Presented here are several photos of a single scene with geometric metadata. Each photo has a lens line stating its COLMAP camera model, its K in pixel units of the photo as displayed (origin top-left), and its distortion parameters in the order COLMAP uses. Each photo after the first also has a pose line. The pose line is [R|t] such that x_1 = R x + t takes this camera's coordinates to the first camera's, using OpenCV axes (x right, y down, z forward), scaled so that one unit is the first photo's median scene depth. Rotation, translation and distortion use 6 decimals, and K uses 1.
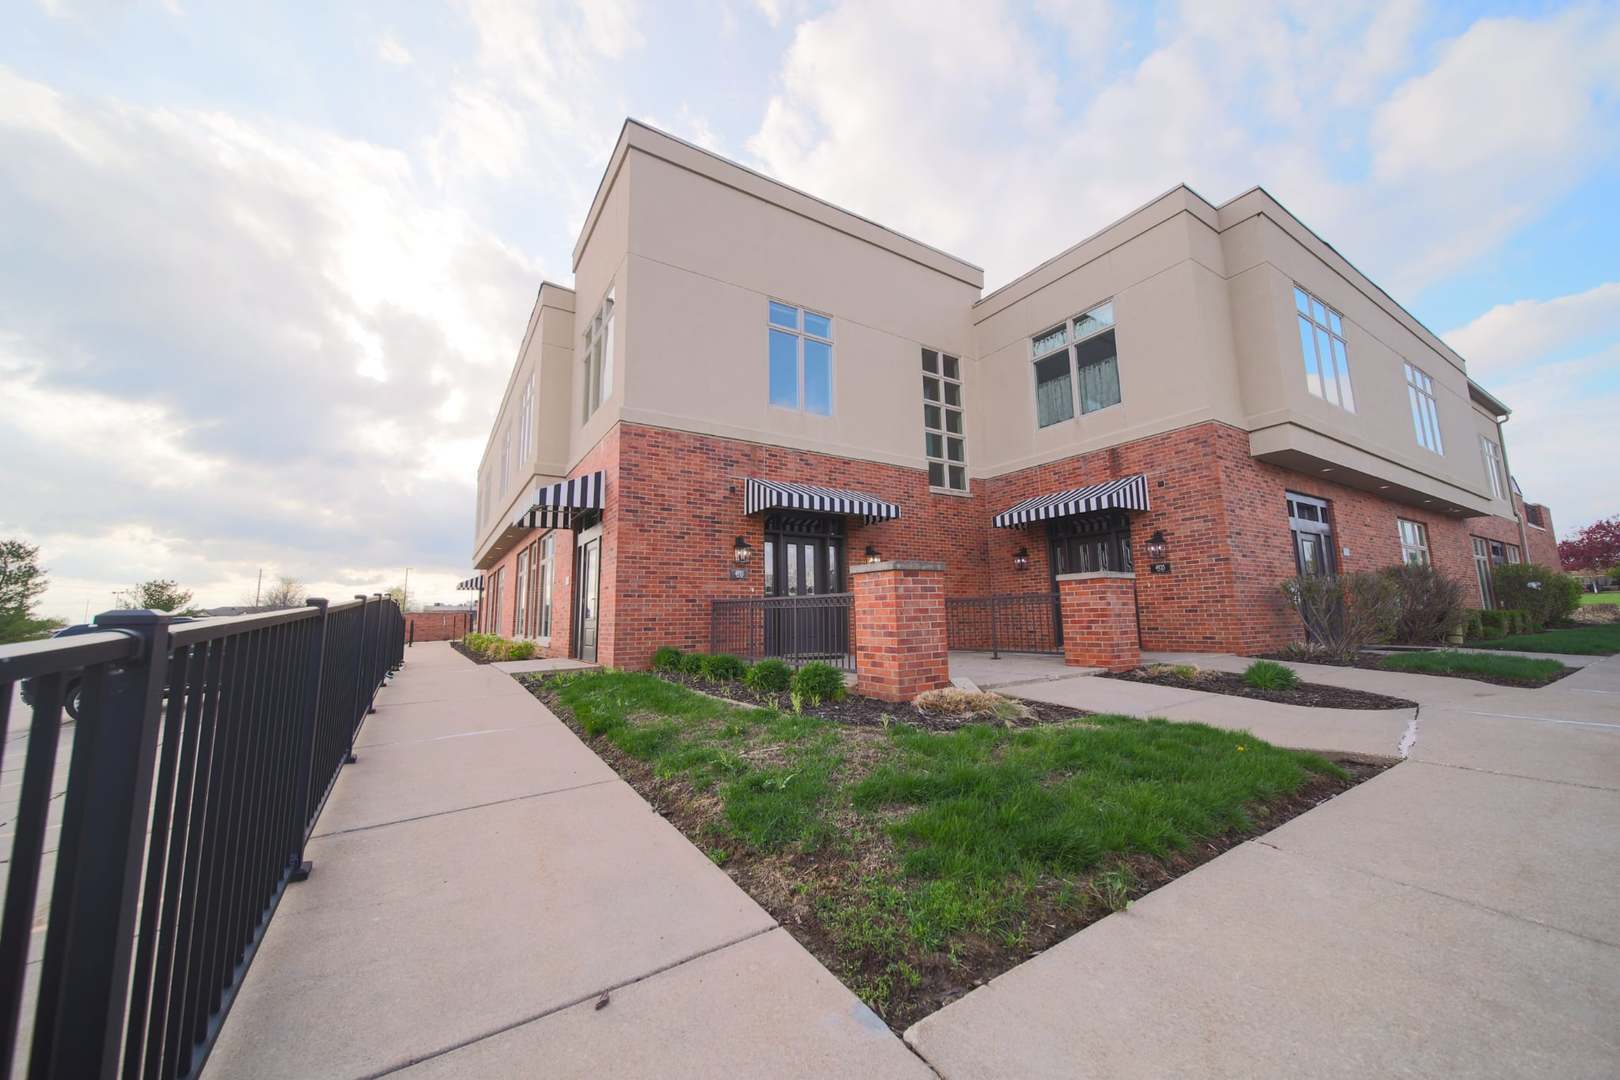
lens RADIAL K [[601.6, 0, 811.2], [0, 601.6, 530.5], [0, 0, 1]] dist [-0.001976, -0.000930]
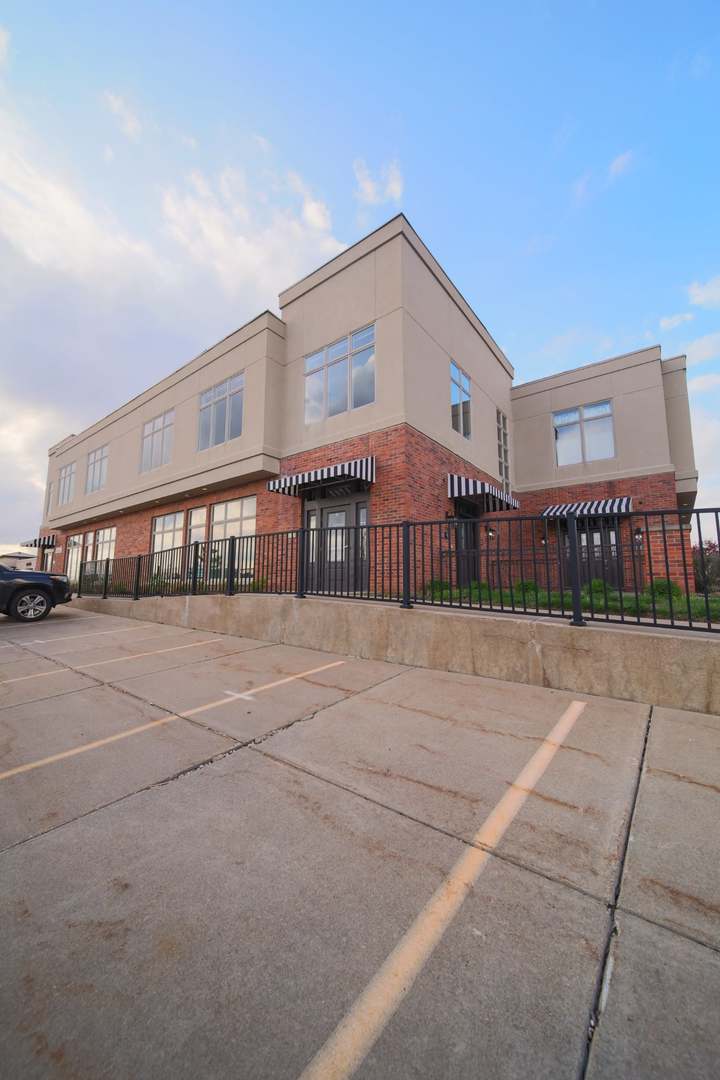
lens RADIAL K [[401.0, 0, 355.7], [0, 401.0, 539.3], [0, 0, 1]] dist [-0.001976, -0.000930]
pose [[0.946069, 0.062940, 0.317792, -0.601430], [-0.067895, 0.997682, 0.004530, 0.083972], [-0.316770, -0.025862, 0.948150, 0.098258]]
